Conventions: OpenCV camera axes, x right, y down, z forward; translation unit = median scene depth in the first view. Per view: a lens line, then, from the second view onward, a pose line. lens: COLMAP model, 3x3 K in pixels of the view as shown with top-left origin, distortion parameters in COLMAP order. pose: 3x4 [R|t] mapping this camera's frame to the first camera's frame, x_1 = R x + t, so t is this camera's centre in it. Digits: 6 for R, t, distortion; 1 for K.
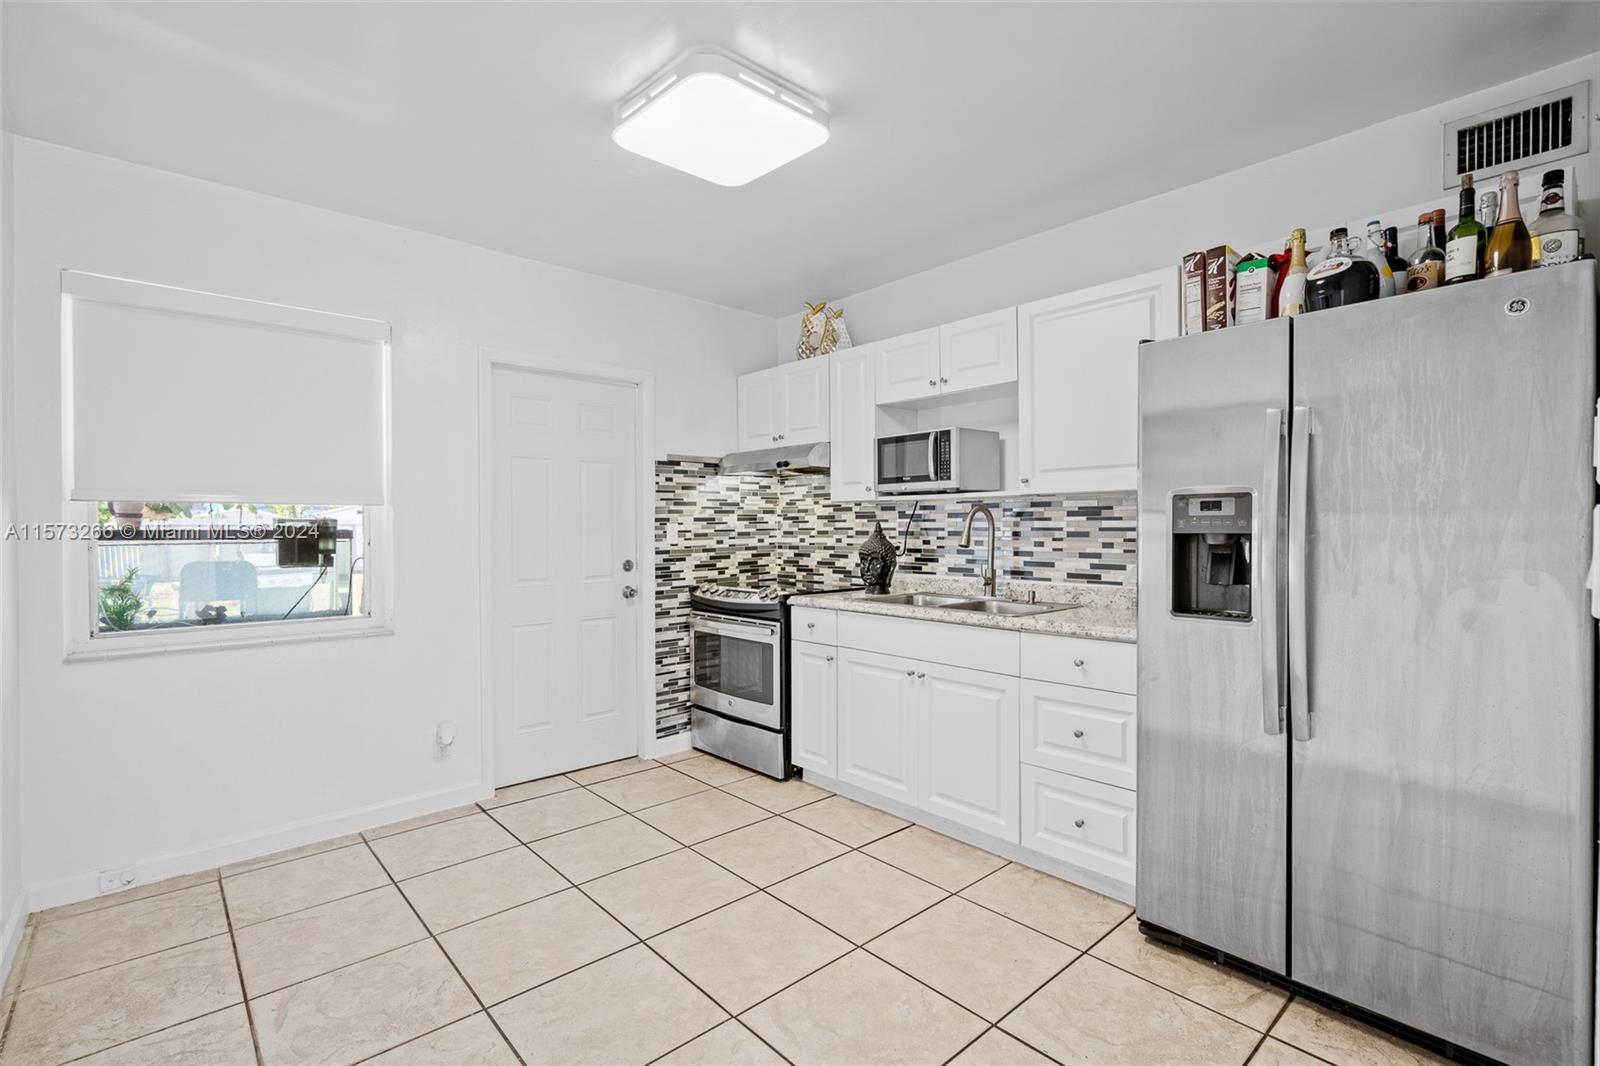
lens RADIAL K [[728.1, 0, 794.2], [0, 728.1, 533.7], [0, 0, 1]] dist [-0.005855, 0.003092]
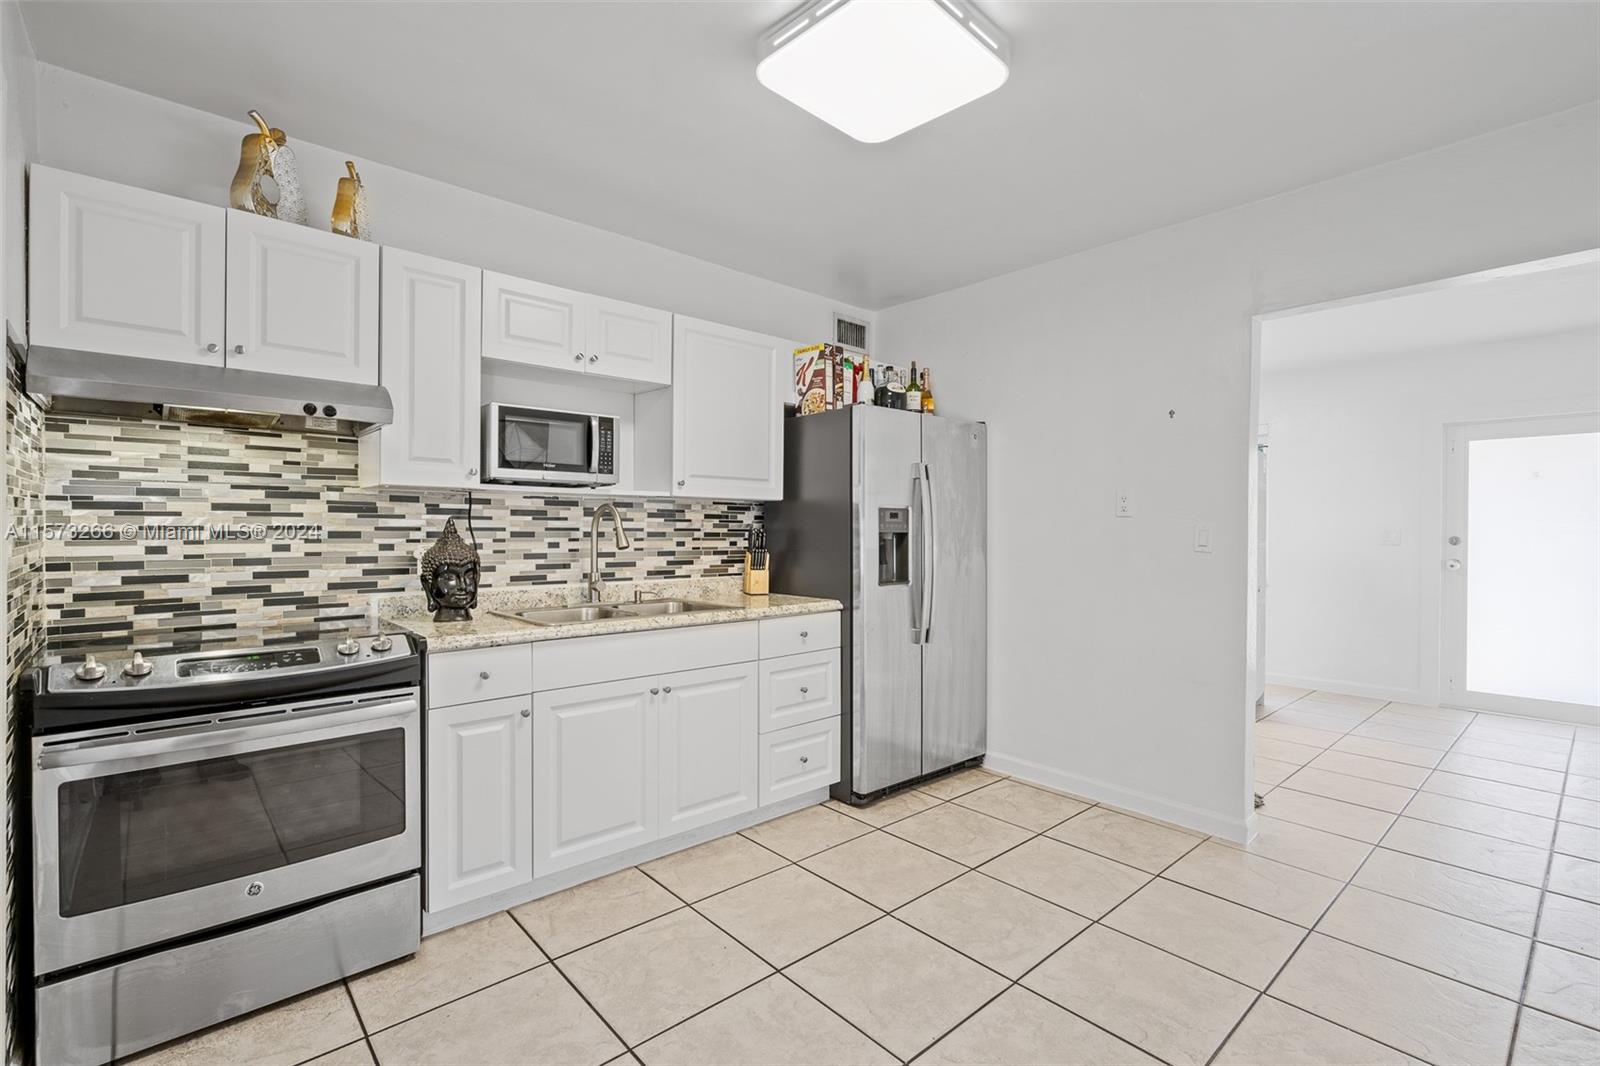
lens RADIAL K [[728.1, 0, 791.7], [0, 728.1, 534.5], [0, 0, 1]] dist [-0.005855, 0.003092]
pose [[0.005854, -0.004299, 0.999974, -0.722752], [0.004468, 0.999981, 0.004272, -0.002774], [-0.999973, 0.004443, 0.005874, 0.824365]]
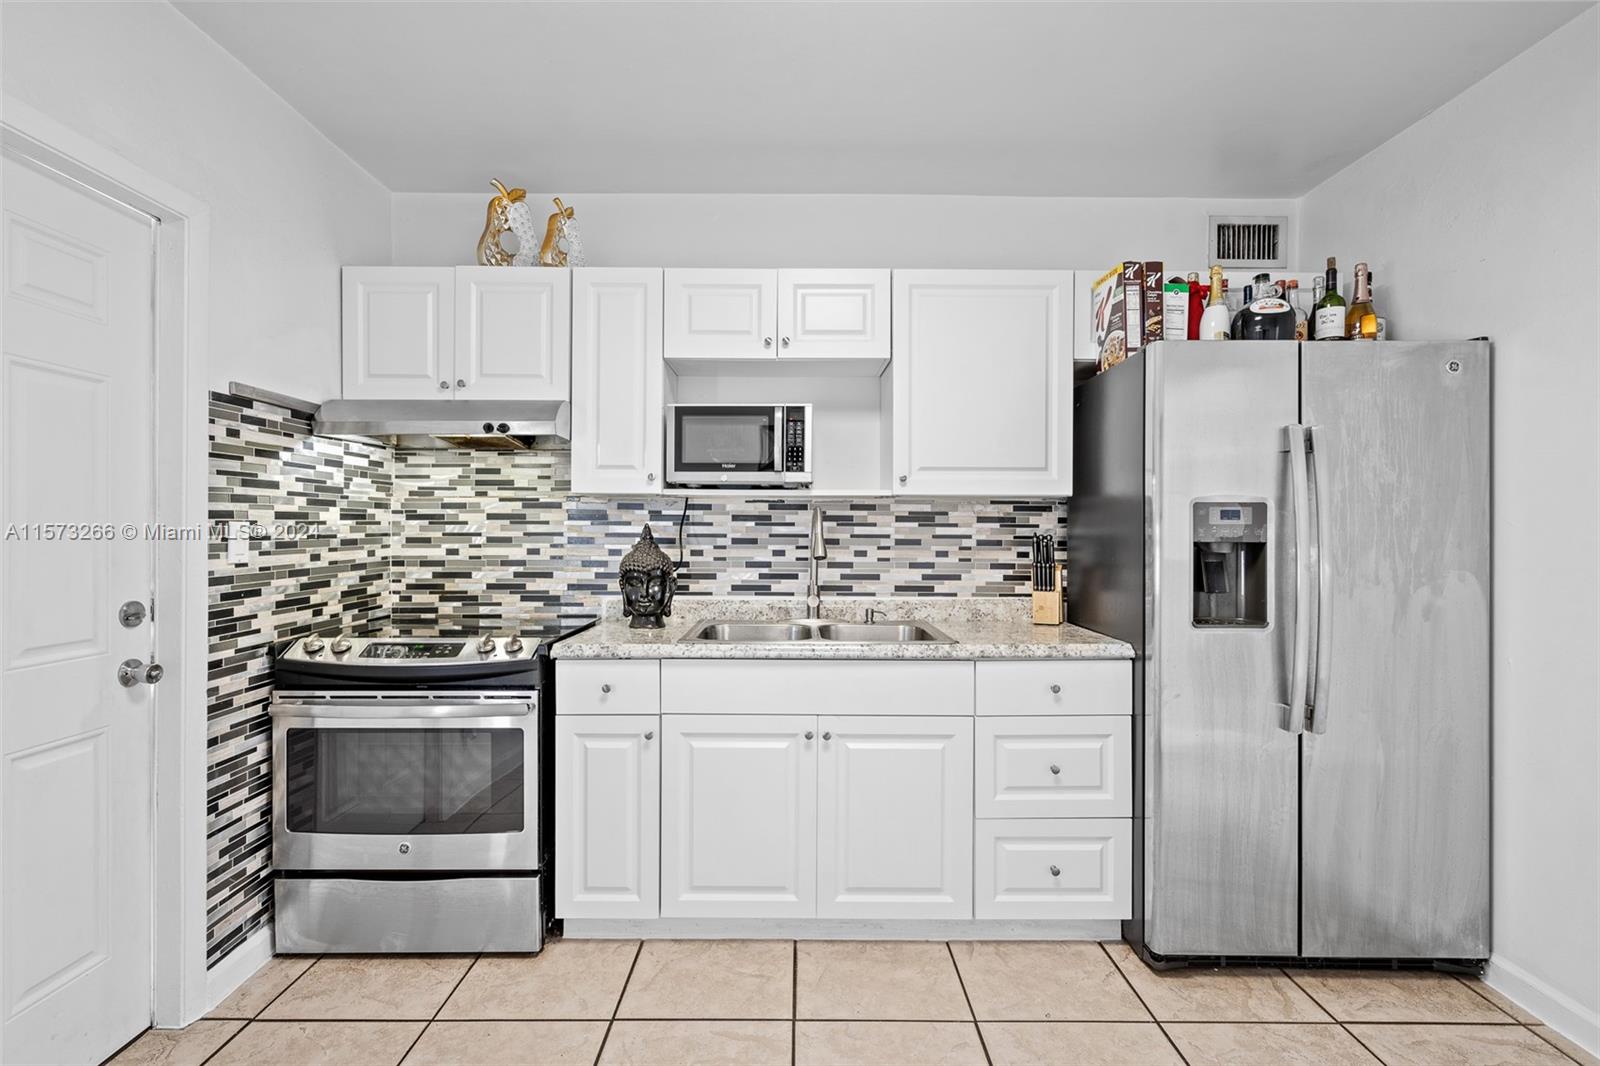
lens RADIAL K [[728.1, 0, 794.3], [0, 728.1, 533.6], [0, 0, 1]] dist [-0.005855, 0.003092]
pose [[0.666515, 0.005359, 0.745472, -0.388522], [0.000001, 0.999974, -0.007190, -0.003390], [-0.745491, 0.004793, 0.666498, 0.526411]]
